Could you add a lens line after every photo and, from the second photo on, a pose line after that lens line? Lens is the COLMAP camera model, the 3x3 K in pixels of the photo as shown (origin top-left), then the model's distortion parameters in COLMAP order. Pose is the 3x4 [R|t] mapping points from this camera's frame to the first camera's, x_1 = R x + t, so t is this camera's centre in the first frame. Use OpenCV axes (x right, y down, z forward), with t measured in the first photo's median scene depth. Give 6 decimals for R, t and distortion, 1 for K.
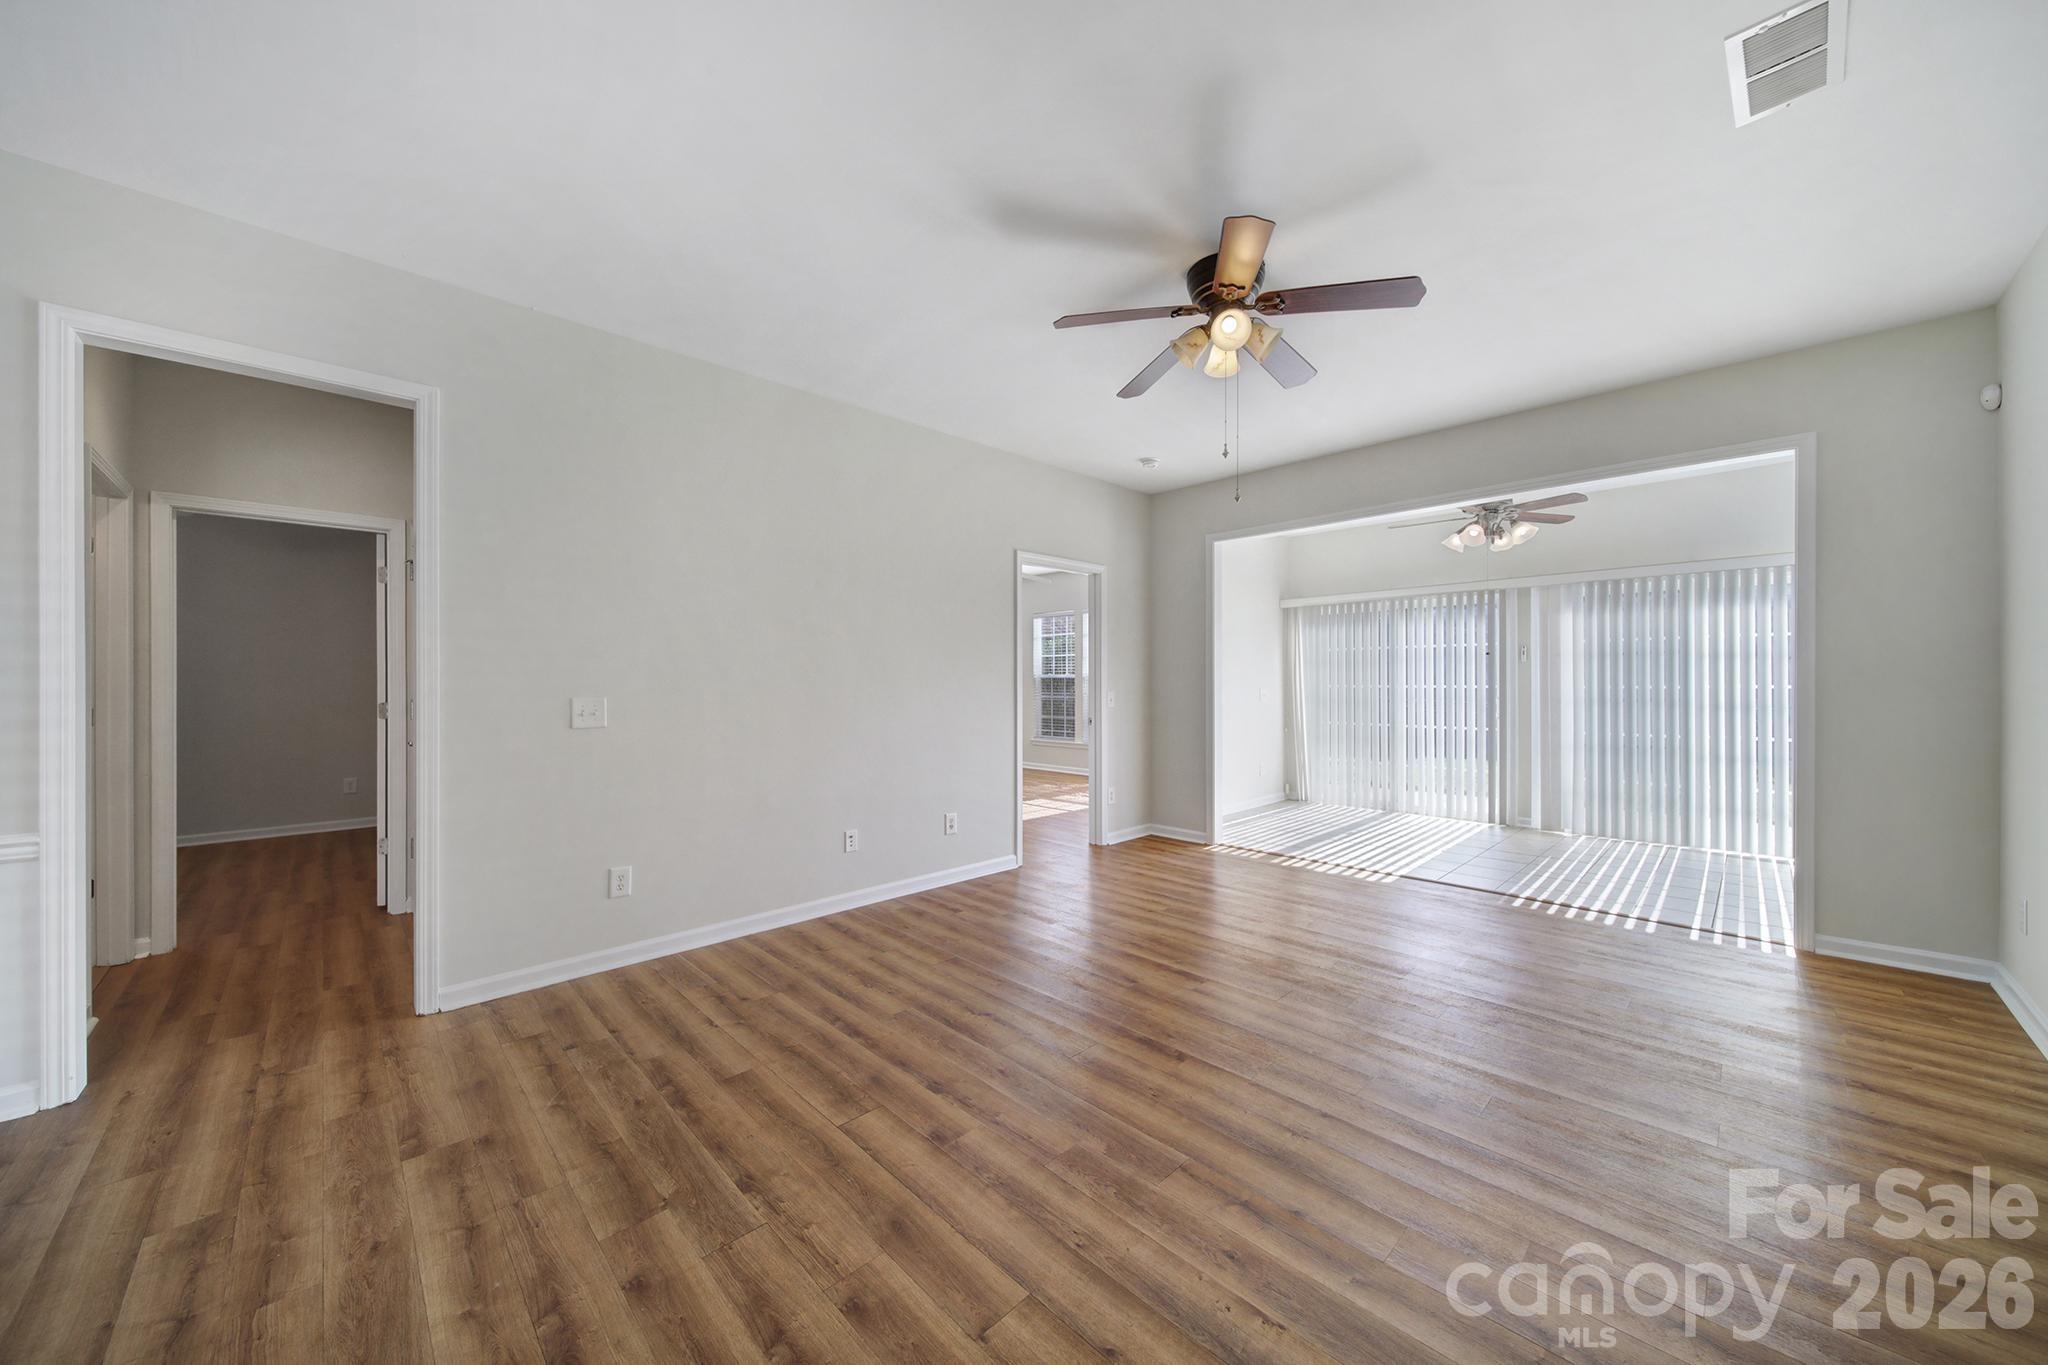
lens RADIAL K [[721.7, 0, 1015.4], [0, 721.7, 683.0], [0, 0, 1]] dist [-0.004144, -0.000967]
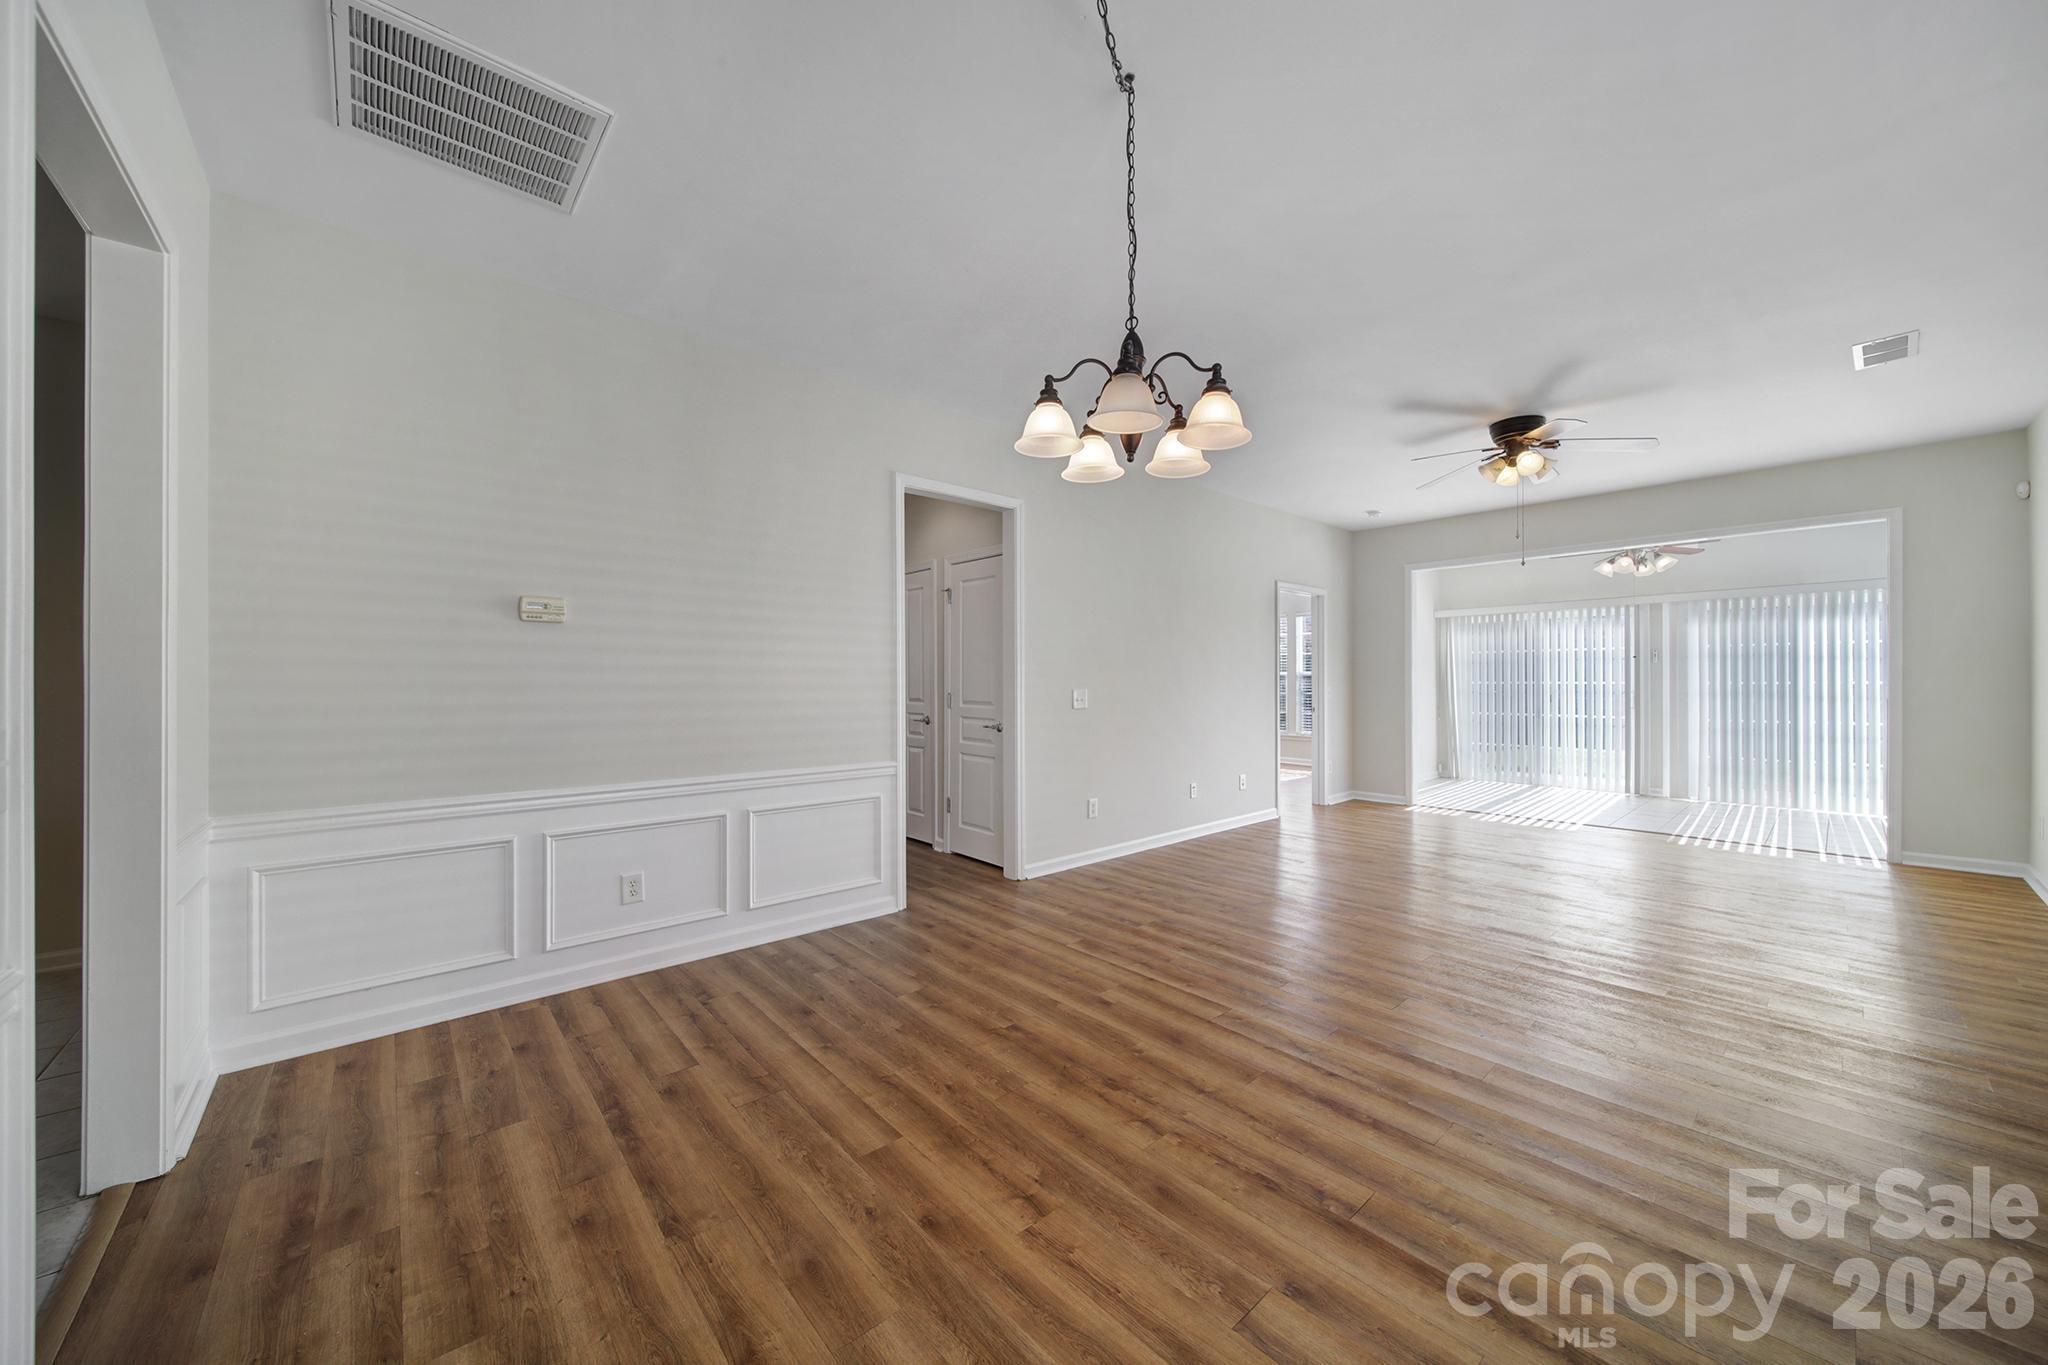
lens RADIAL K [[721.7, 0, 1028.0], [0, 721.7, 682.5], [0, 0, 1]] dist [-0.004144, -0.000967]
pose [[0.998990, -0.001778, -0.044888, -0.511633], [0.001797, 0.999998, 0.000381, 0.004288], [0.044887, -0.000461, 0.998992, -0.459909]]
